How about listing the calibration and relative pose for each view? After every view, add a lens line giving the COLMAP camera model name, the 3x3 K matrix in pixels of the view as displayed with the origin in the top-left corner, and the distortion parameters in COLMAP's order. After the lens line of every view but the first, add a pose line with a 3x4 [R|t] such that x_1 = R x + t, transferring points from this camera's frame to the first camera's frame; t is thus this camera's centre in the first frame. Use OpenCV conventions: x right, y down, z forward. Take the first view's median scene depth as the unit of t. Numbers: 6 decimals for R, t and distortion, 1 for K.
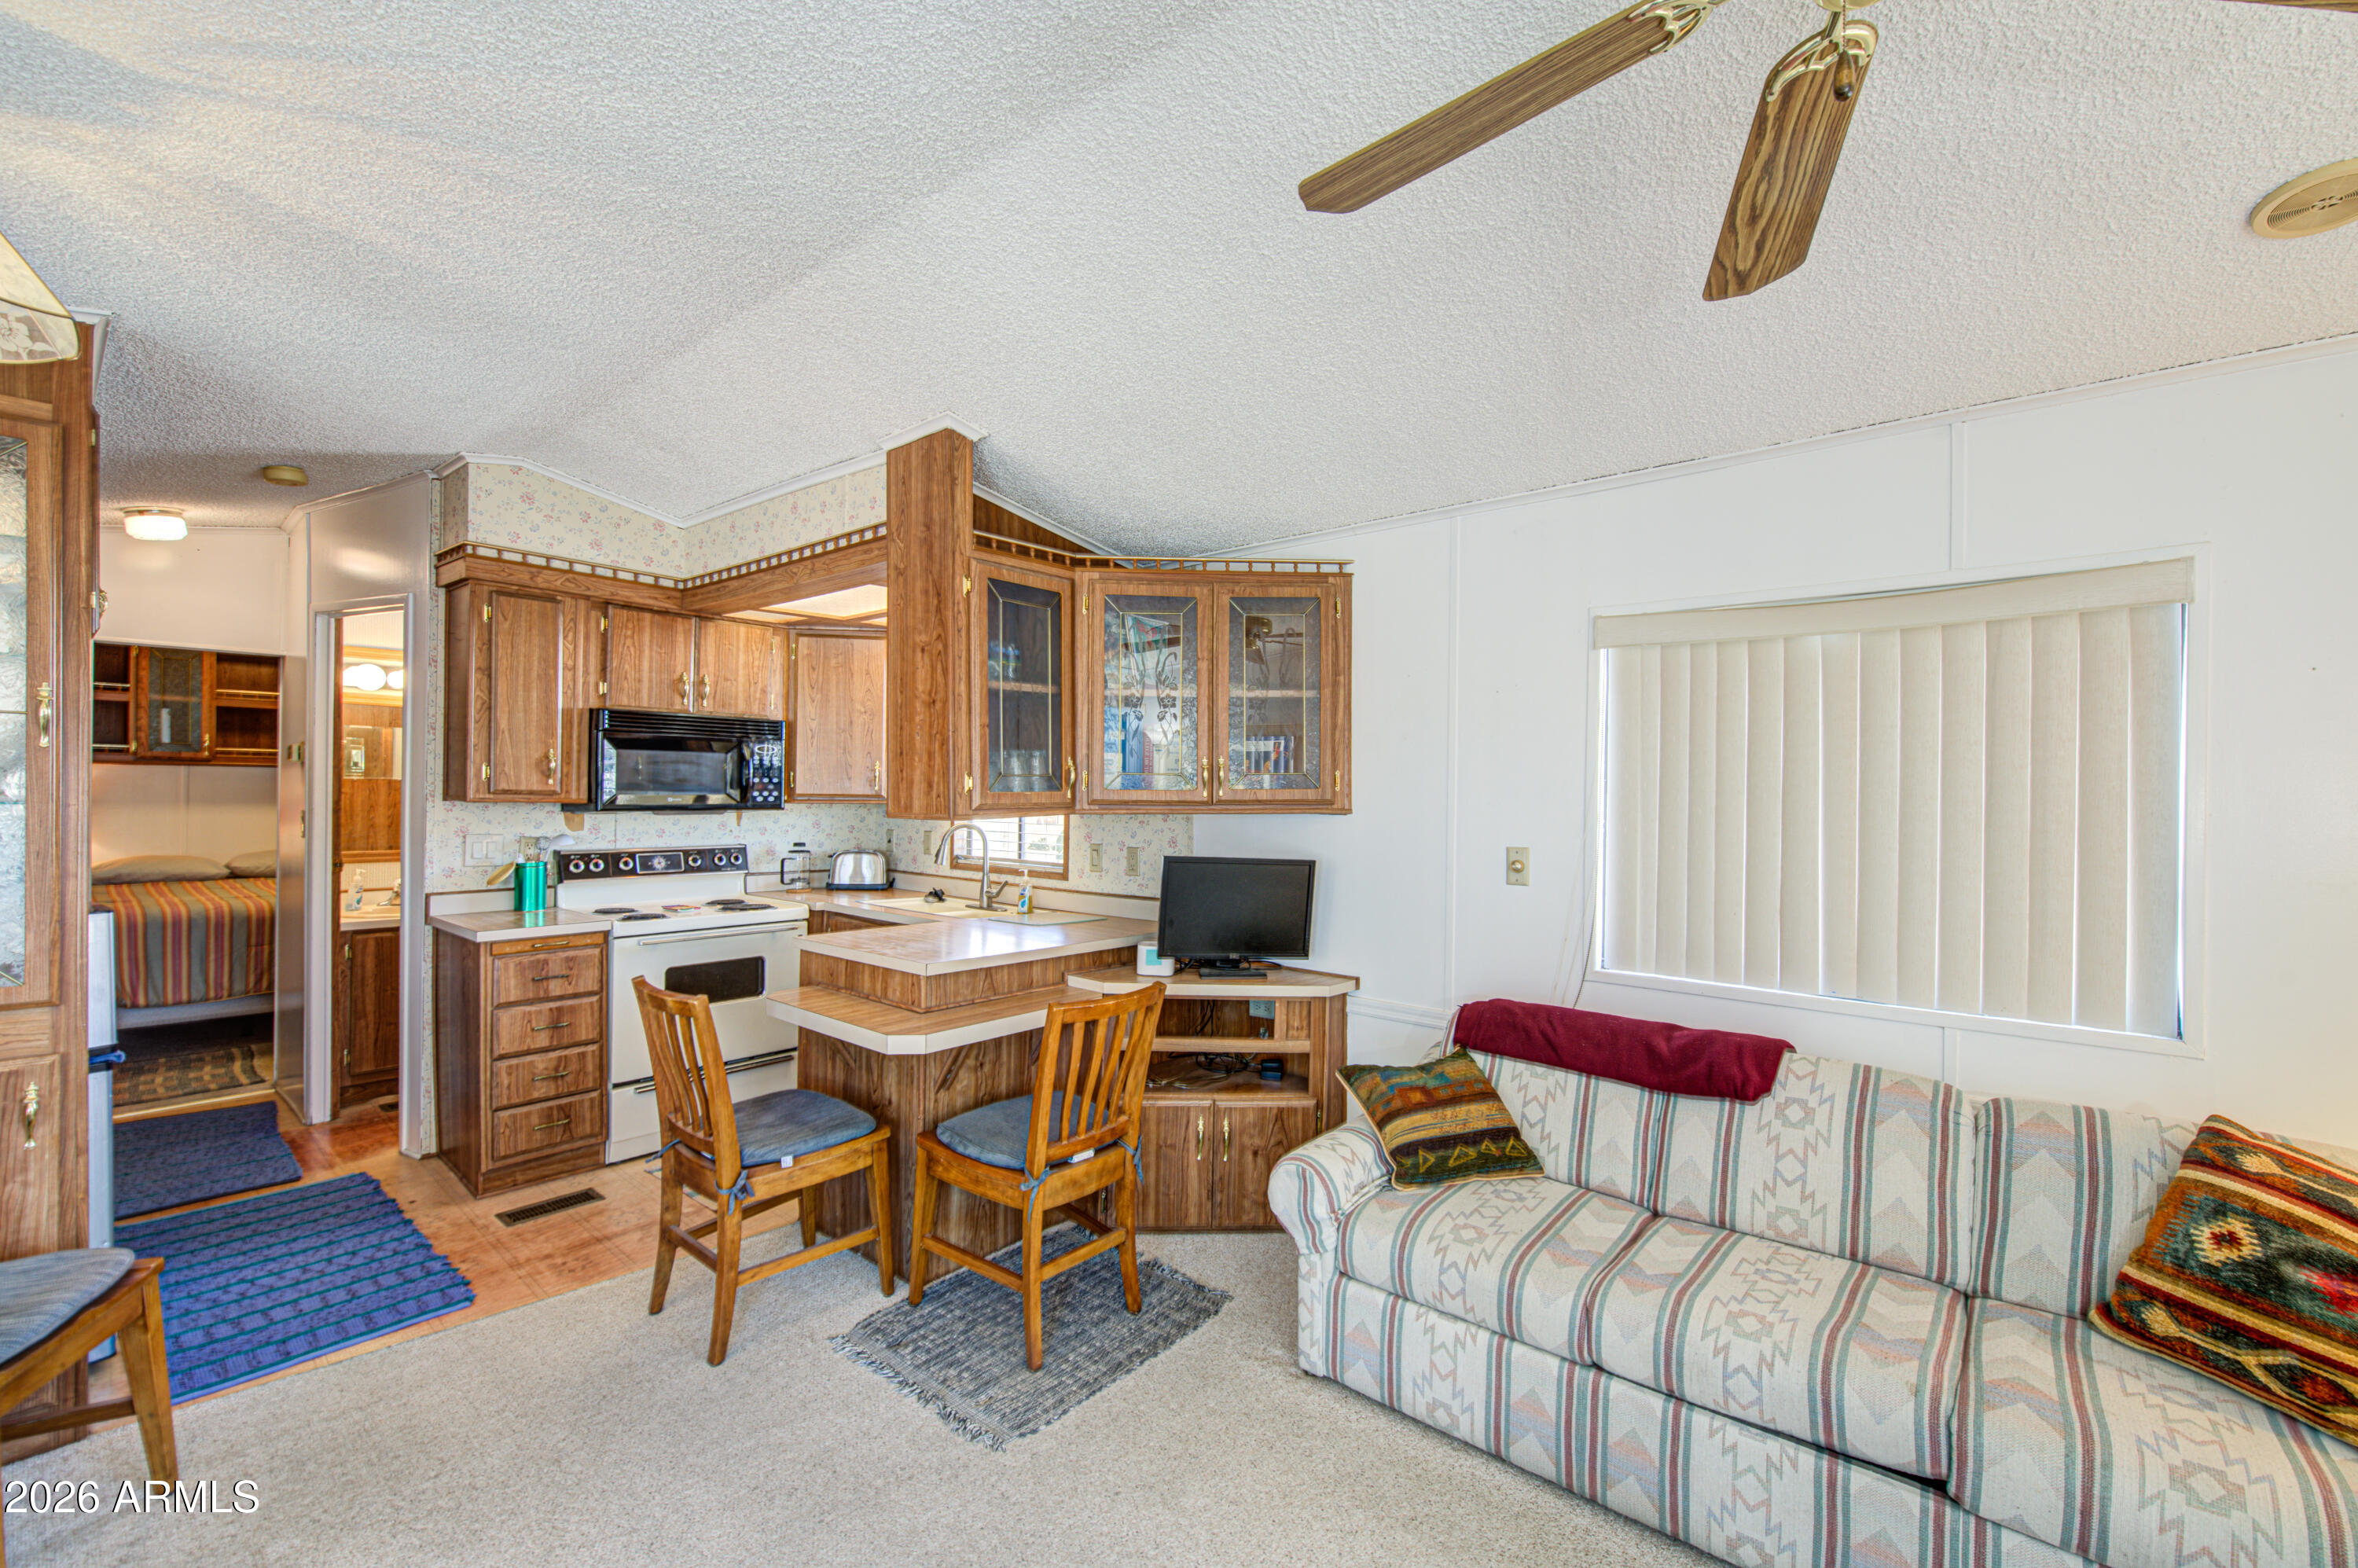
lens RADIAL K [[978.8, 0, 1171.5], [0, 978.8, 790.8], [0, 0, 1]] dist [-0.000948, -0.001184]
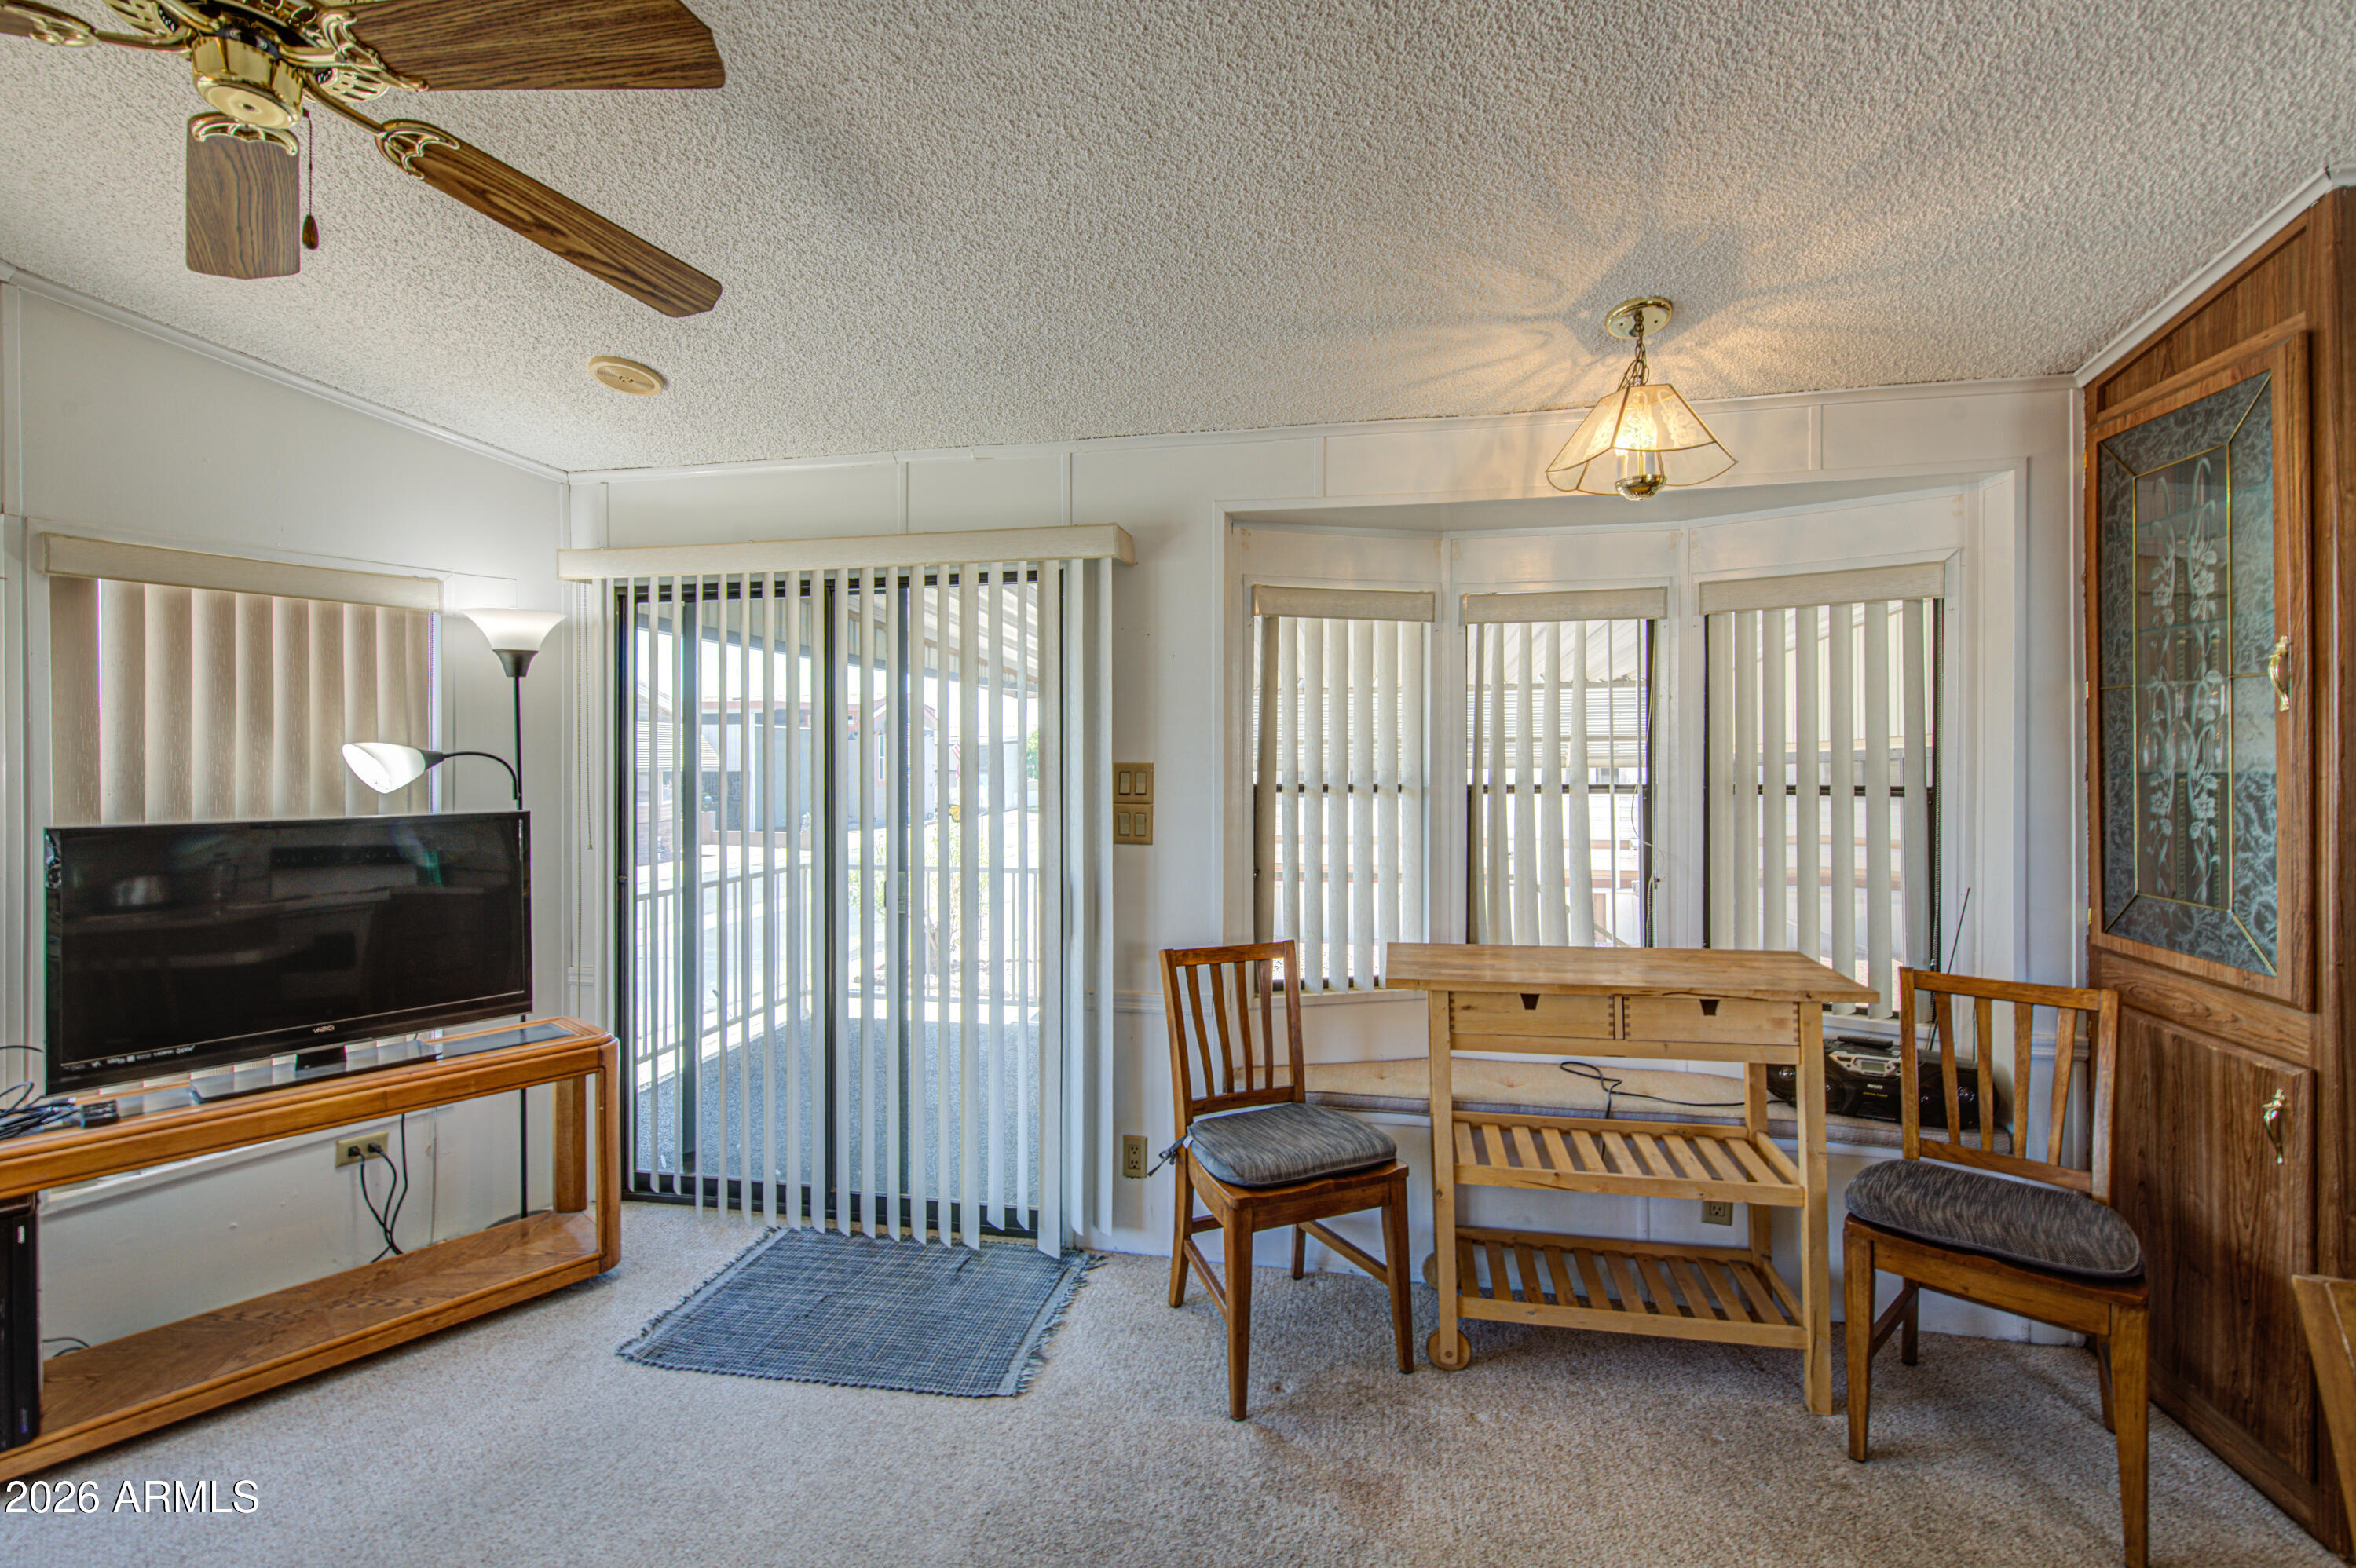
lens RADIAL K [[974.2, 0, 1191.0], [0, 974.2, 745.4], [0, 0, 1]] dist [0.001507, -0.000095]
pose [[-0.868089, -0.009566, -0.496317, 0.071821], [-0.005128, 0.999934, -0.010305, 0.000411], [0.496383, -0.006401, -0.868080, 0.710234]]
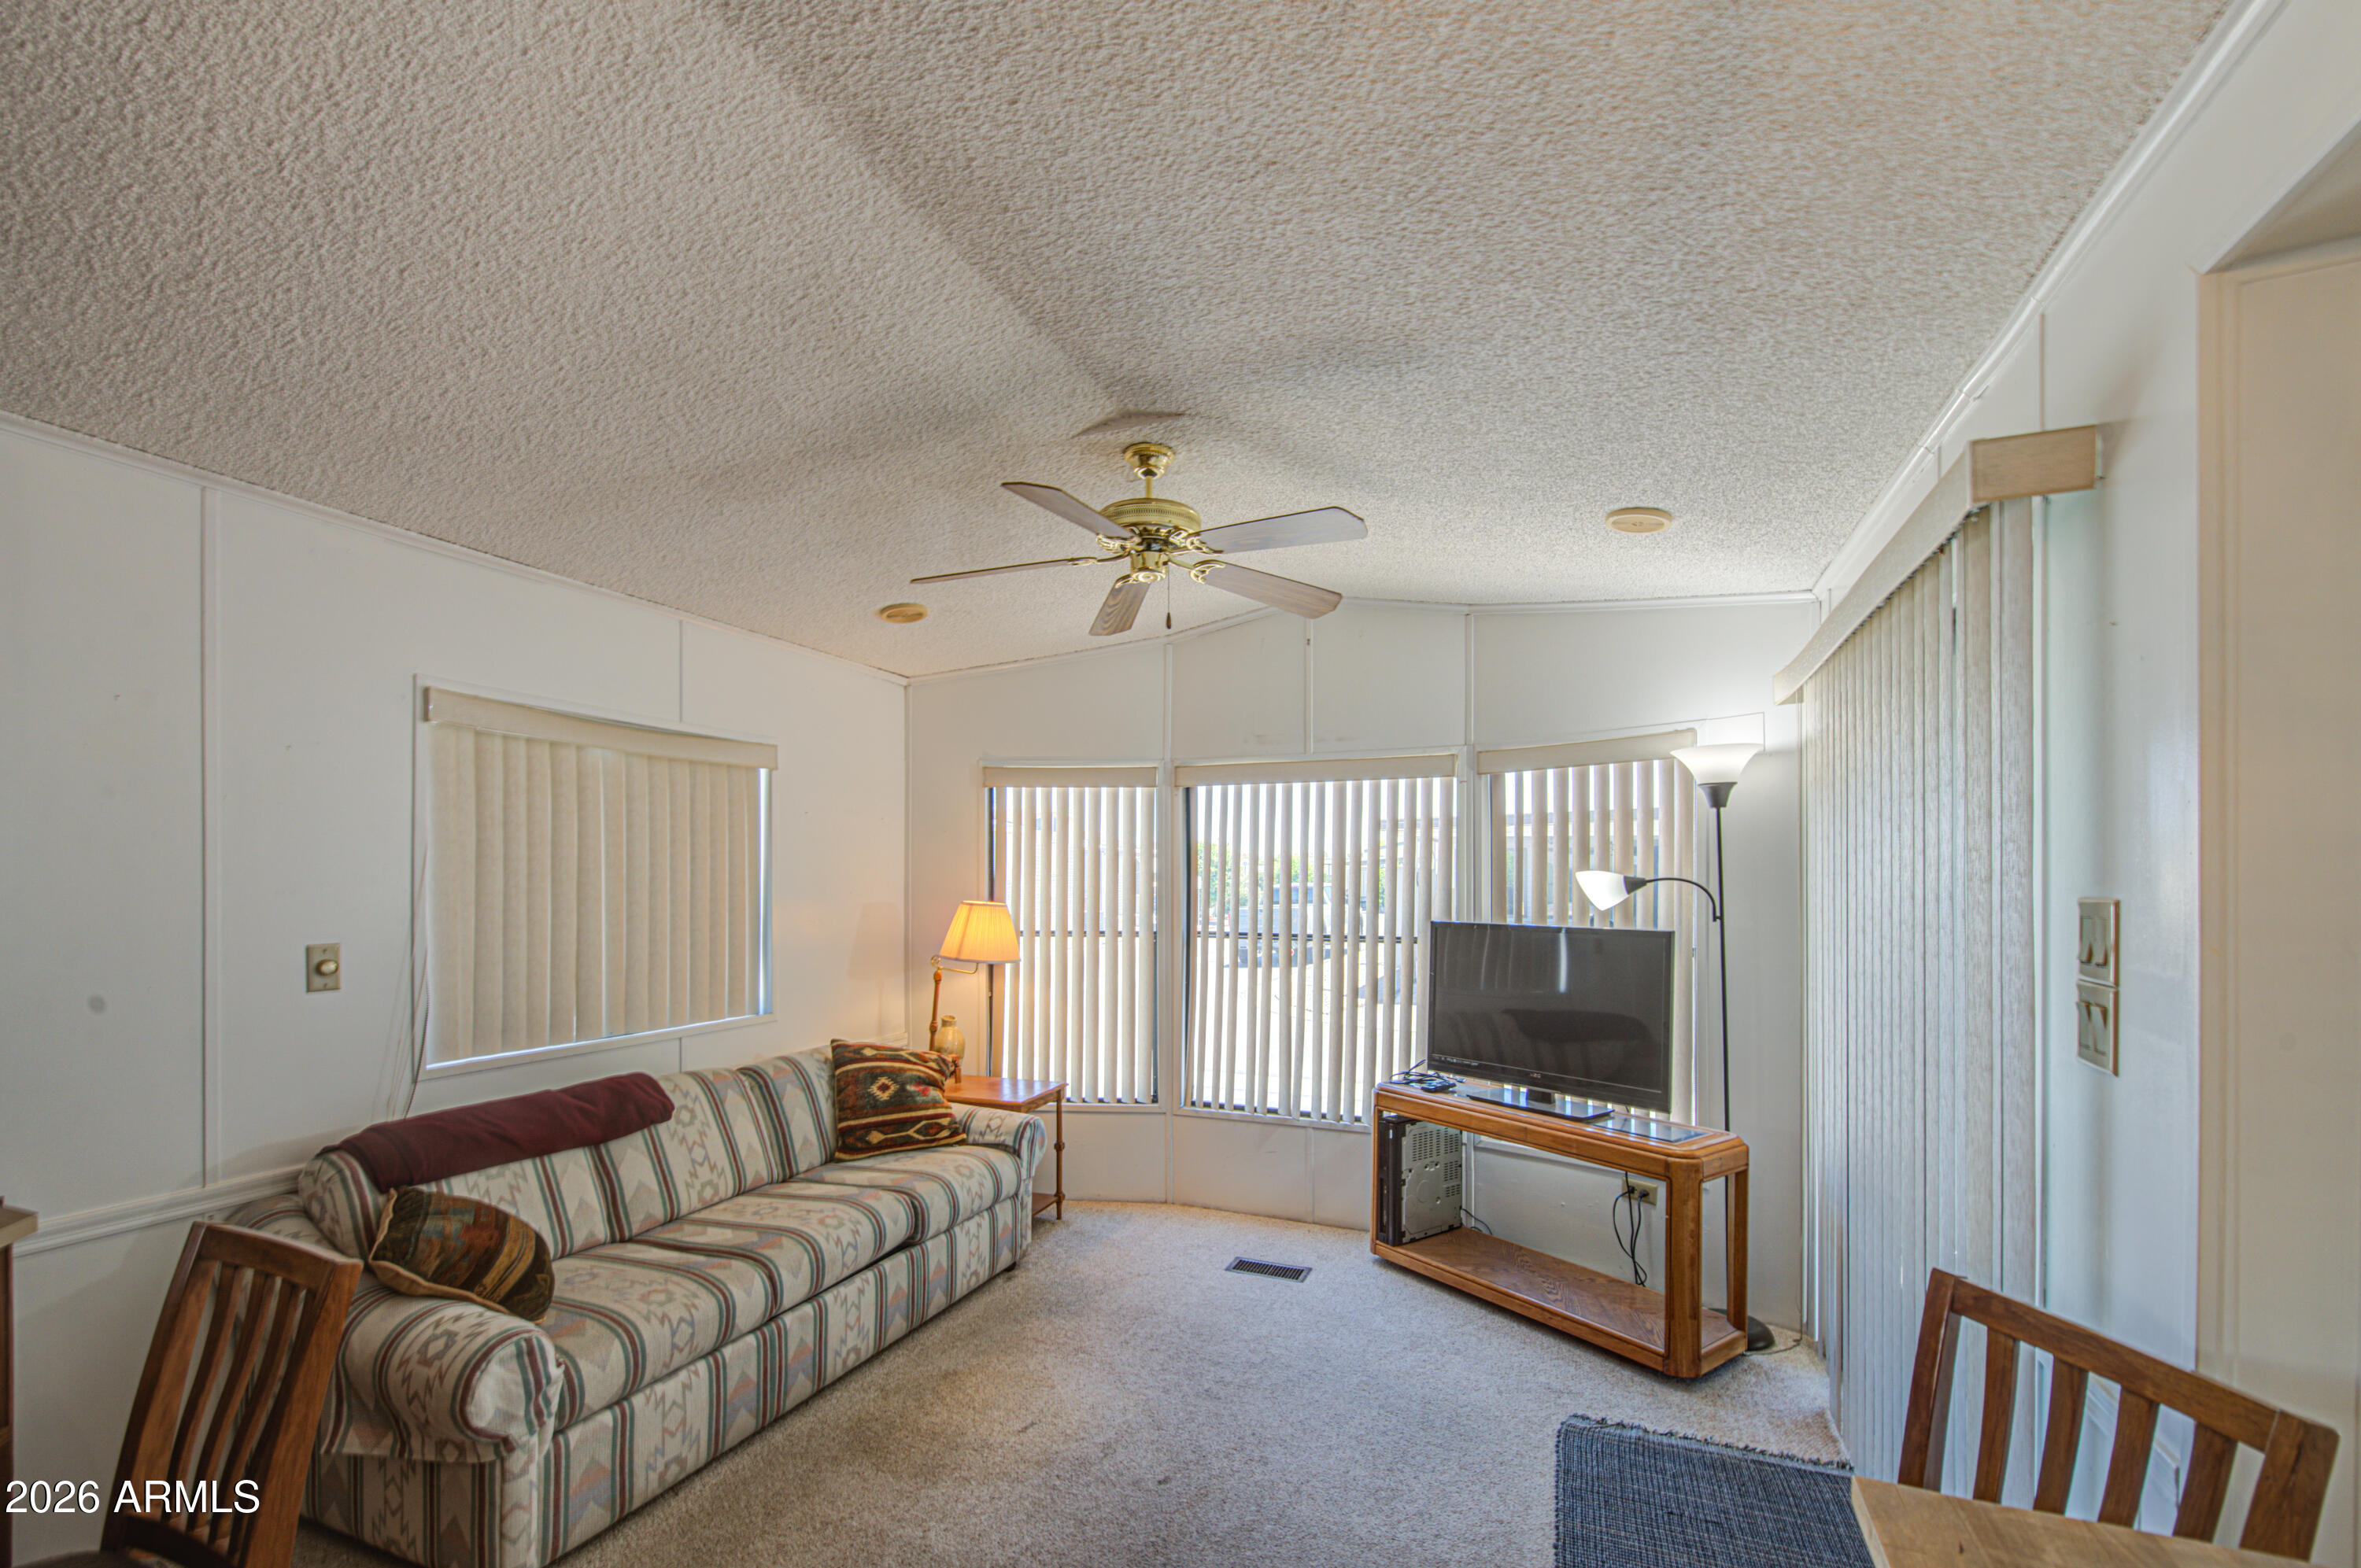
lens RADIAL K [[993.7, 0, 1188.3], [0, 993.7, 881.2], [0, 0, 1]] dist [-0.001954, -0.000516]
pose [[-0.301952, -0.010523, 0.953265, -0.520312], [-0.001563, 0.999943, 0.010543, -0.005067], [-0.953322, 0.001694, -0.301951, 0.455342]]
